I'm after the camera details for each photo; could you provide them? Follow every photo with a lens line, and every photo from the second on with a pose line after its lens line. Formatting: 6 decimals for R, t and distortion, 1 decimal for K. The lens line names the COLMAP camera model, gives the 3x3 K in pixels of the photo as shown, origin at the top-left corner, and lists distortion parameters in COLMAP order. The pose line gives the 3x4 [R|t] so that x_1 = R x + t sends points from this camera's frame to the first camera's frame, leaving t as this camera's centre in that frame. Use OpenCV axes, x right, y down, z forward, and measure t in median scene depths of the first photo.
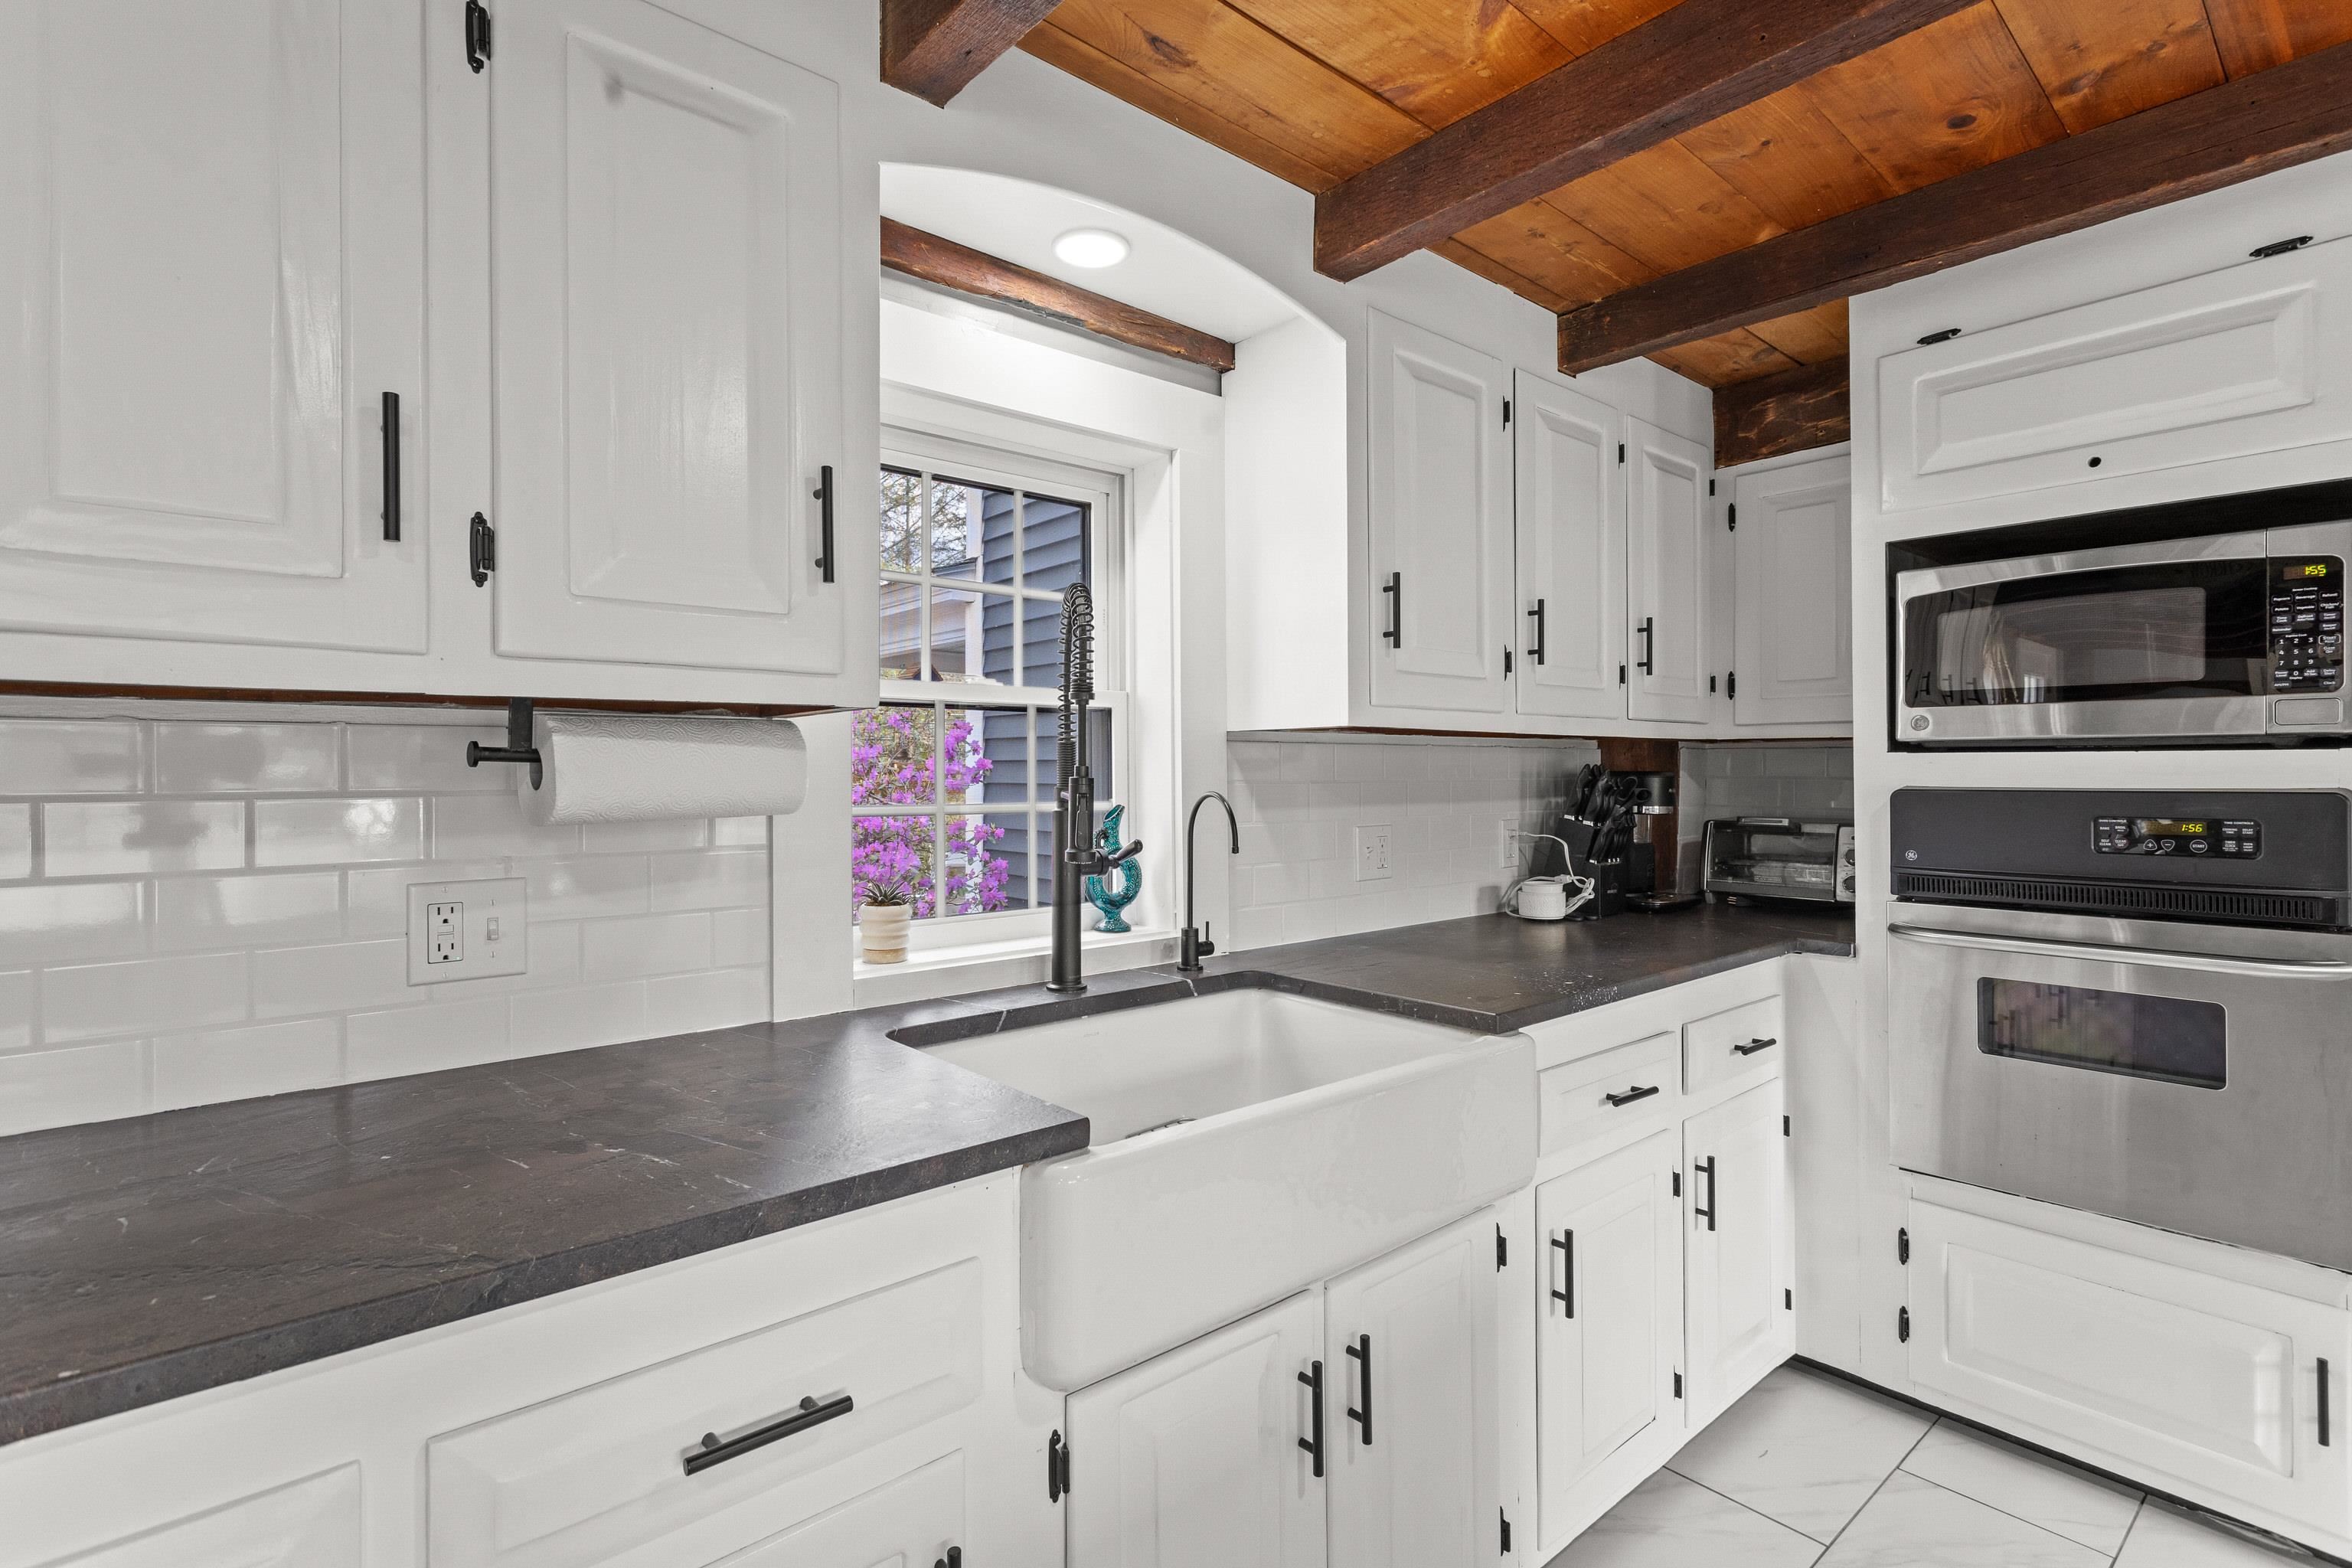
lens RADIAL K [[1109.0, 0, 1187.1], [0, 1109.0, 775.2], [0, 0, 1]] dist [-0.002629, 0.001802]
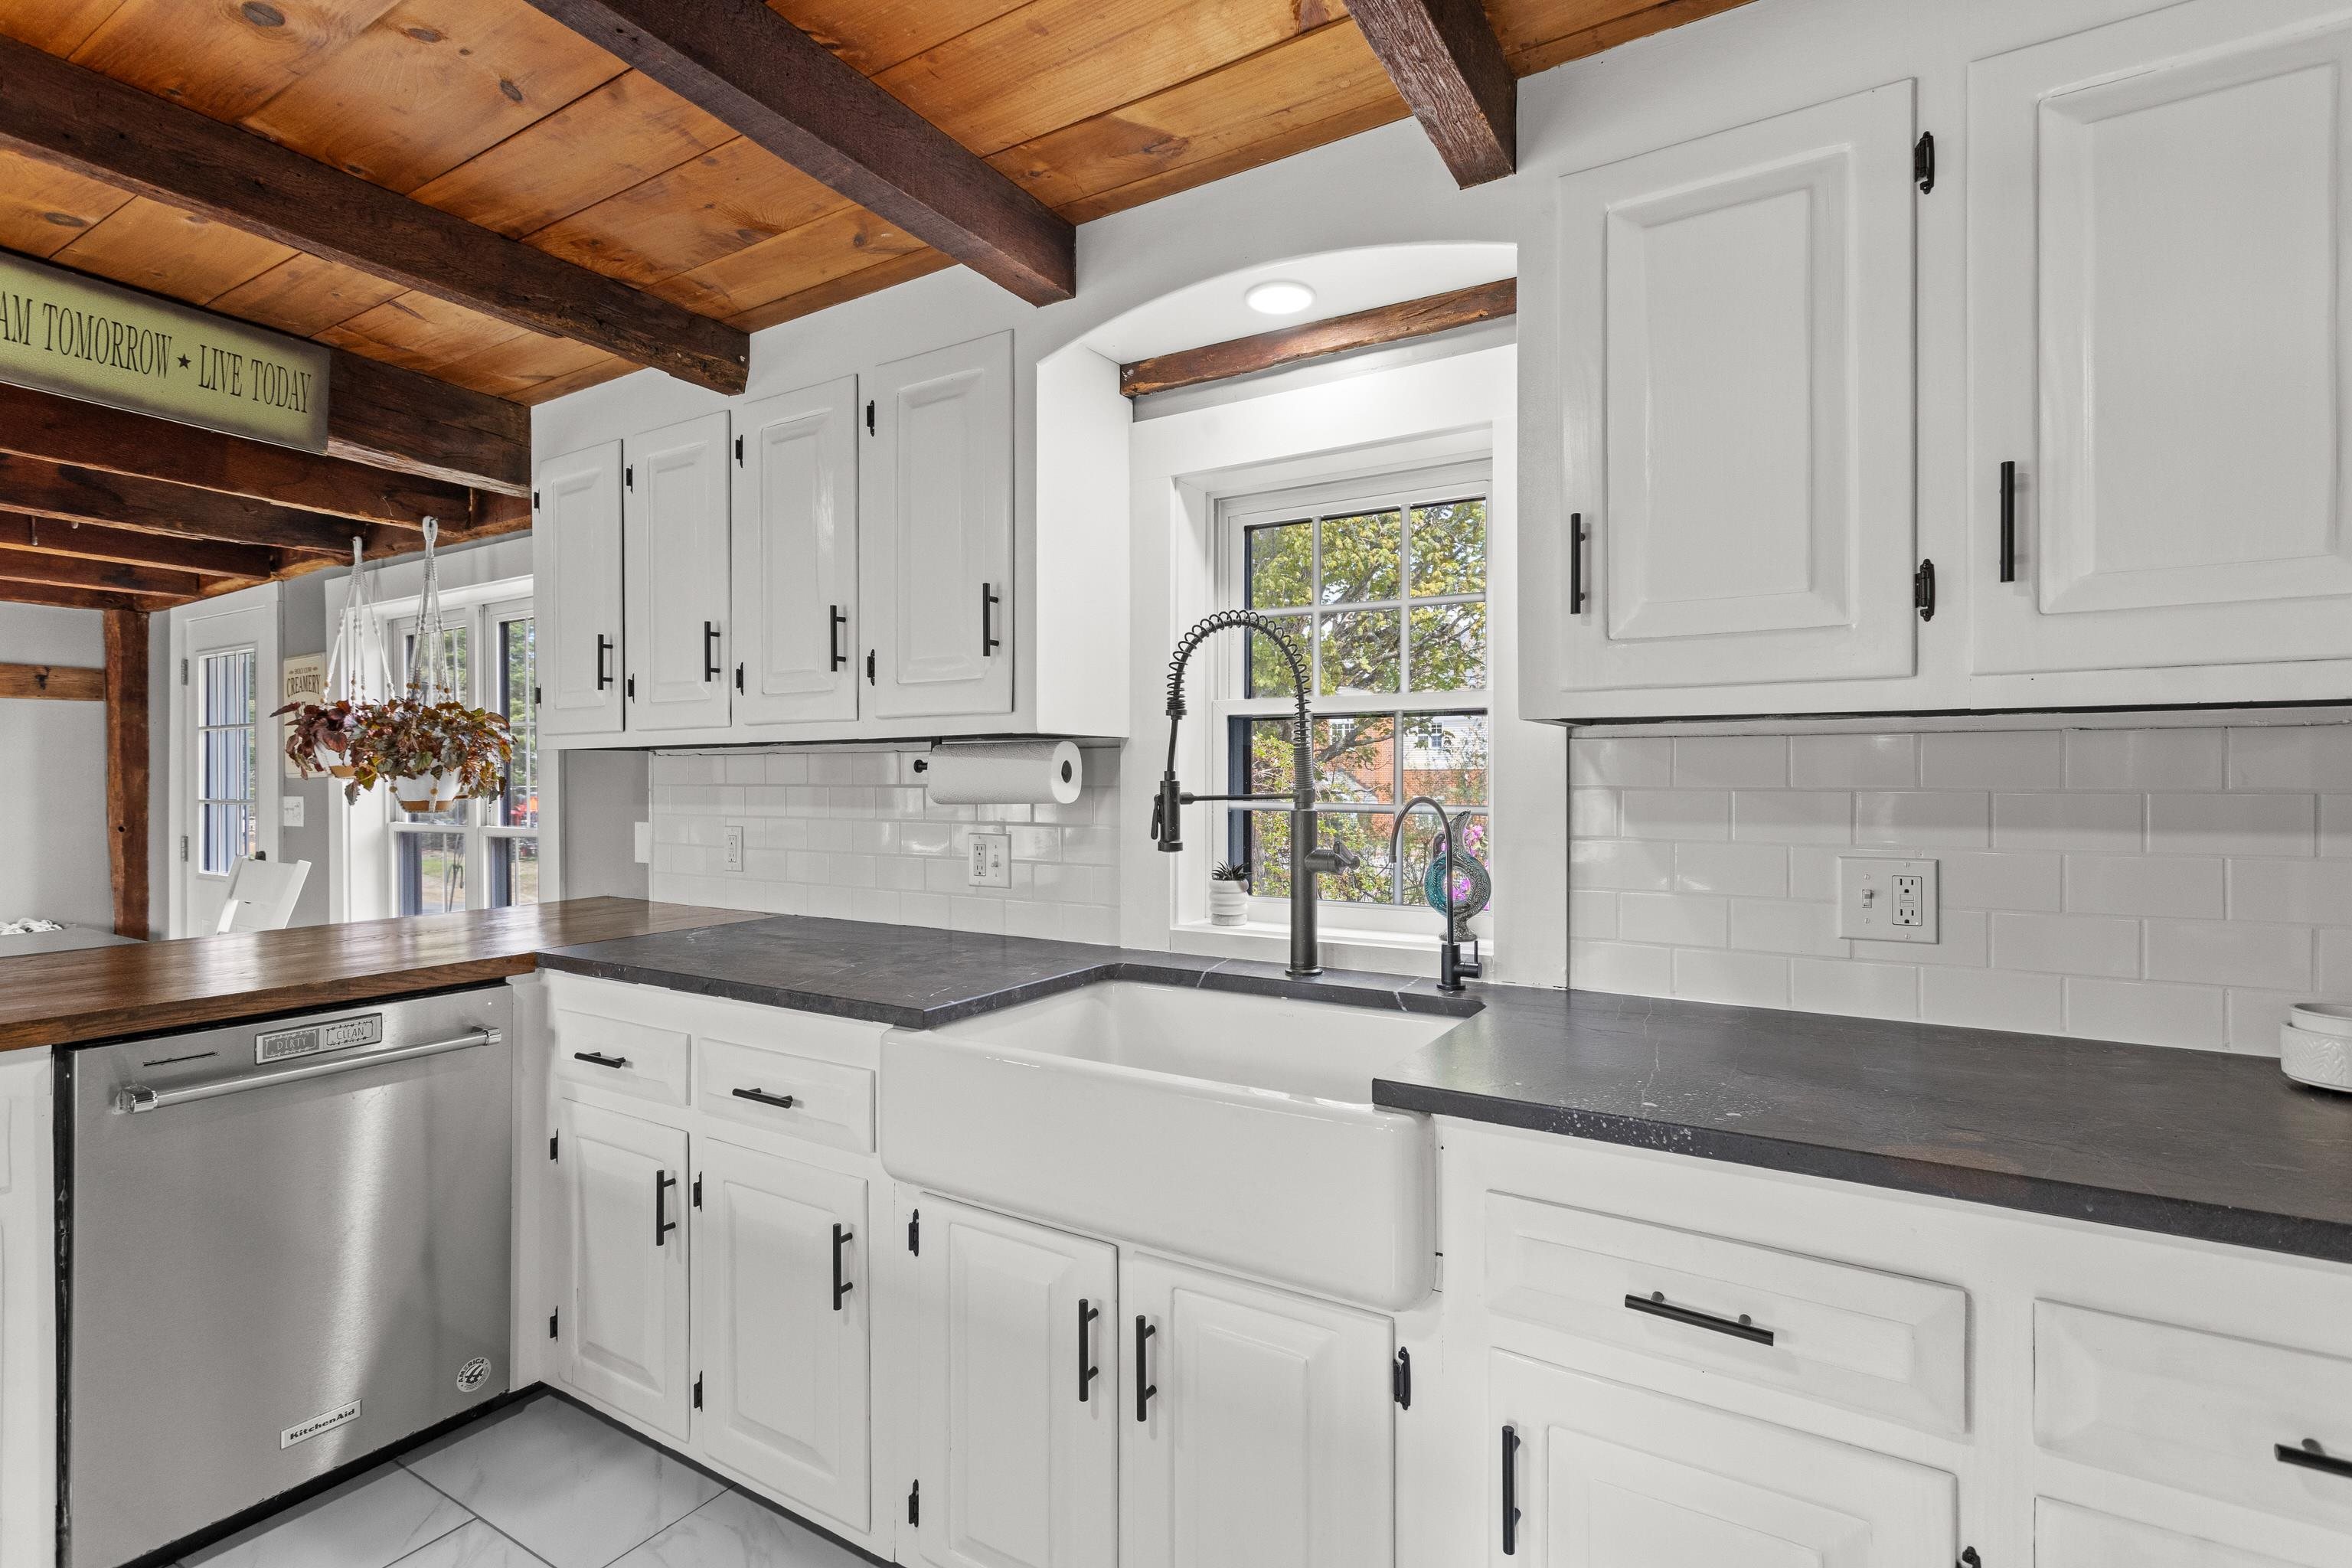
lens RADIAL K [[1109.0, 0, 1180.3], [0, 1109.0, 778.4], [0, 0, 1]] dist [-0.002629, 0.001802]
pose [[0.298891, 0.006402, -0.954266, 0.801161], [0.000567, 0.999976, 0.006887, -0.006546], [0.954287, -0.002600, 0.298880, 0.495554]]
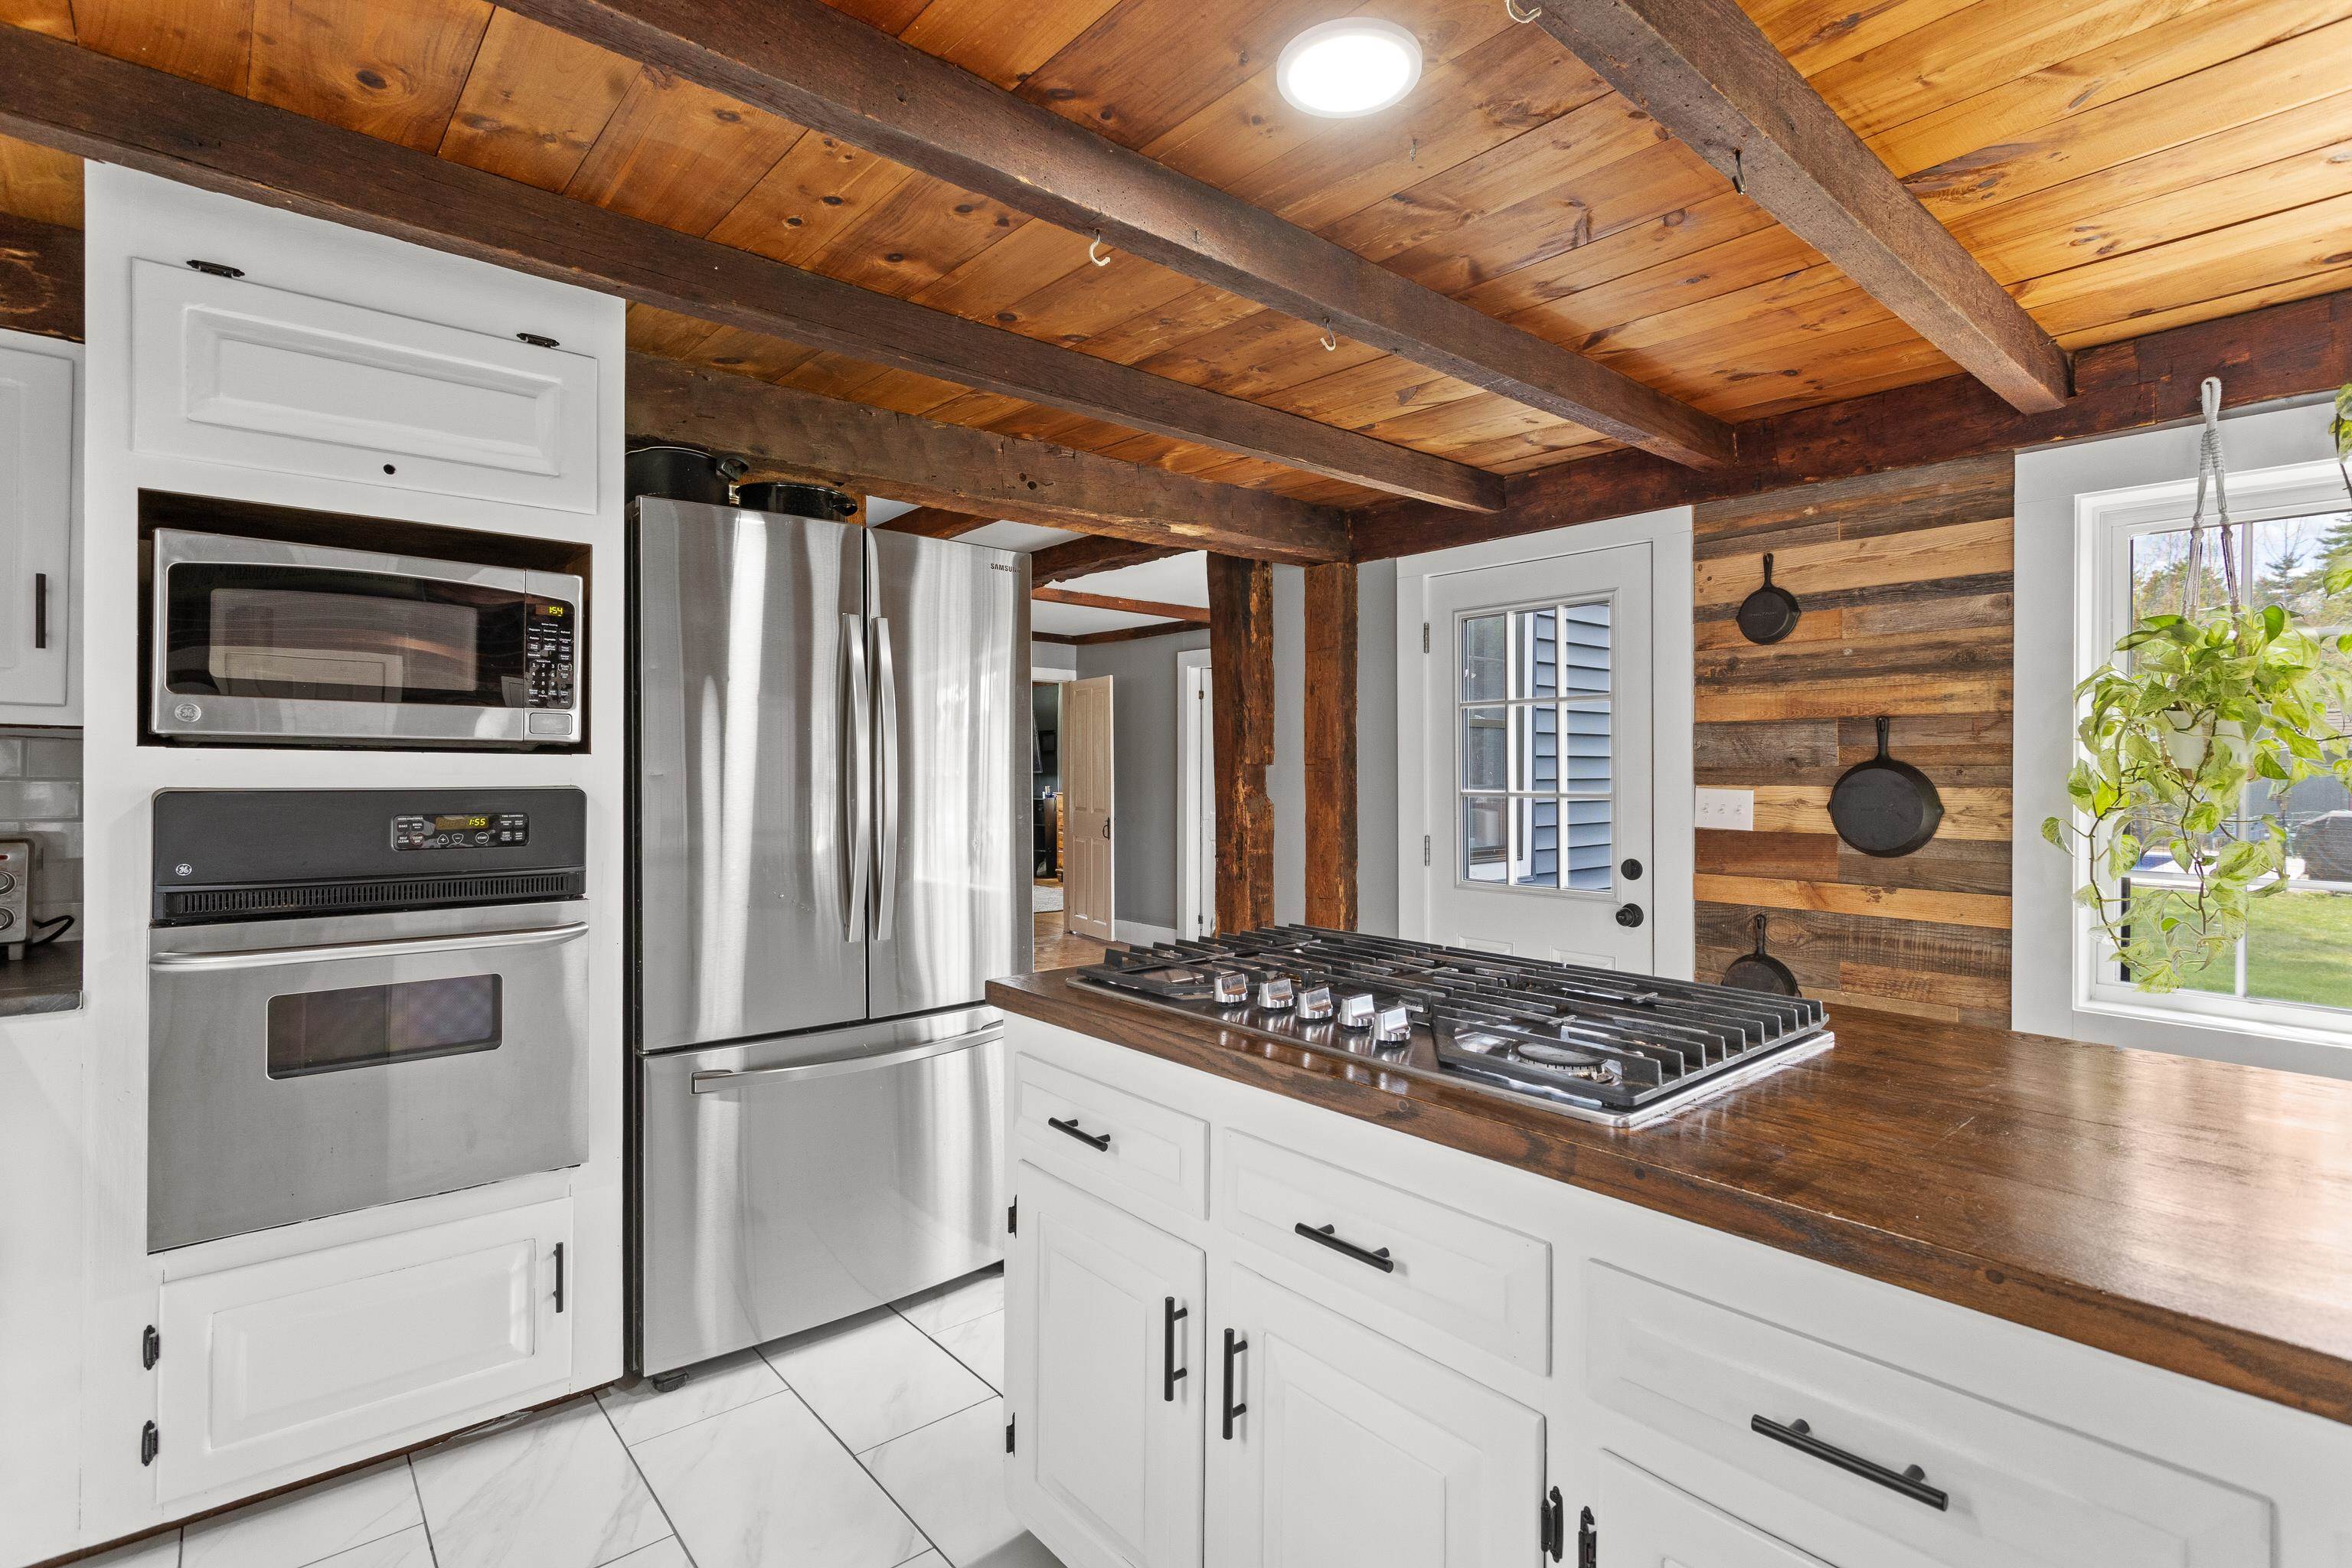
lens RADIAL K [[1109.0, 0, 1186.0], [0, 1109.0, 769.3], [0, 0, 1]] dist [-0.002629, 0.001802]
pose [[0.005167, 0.007634, 0.999958, -0.192626], [-0.000972, 0.999970, -0.007629, 0.001741], [-0.999986, -0.000932, 0.005175, 0.249148]]
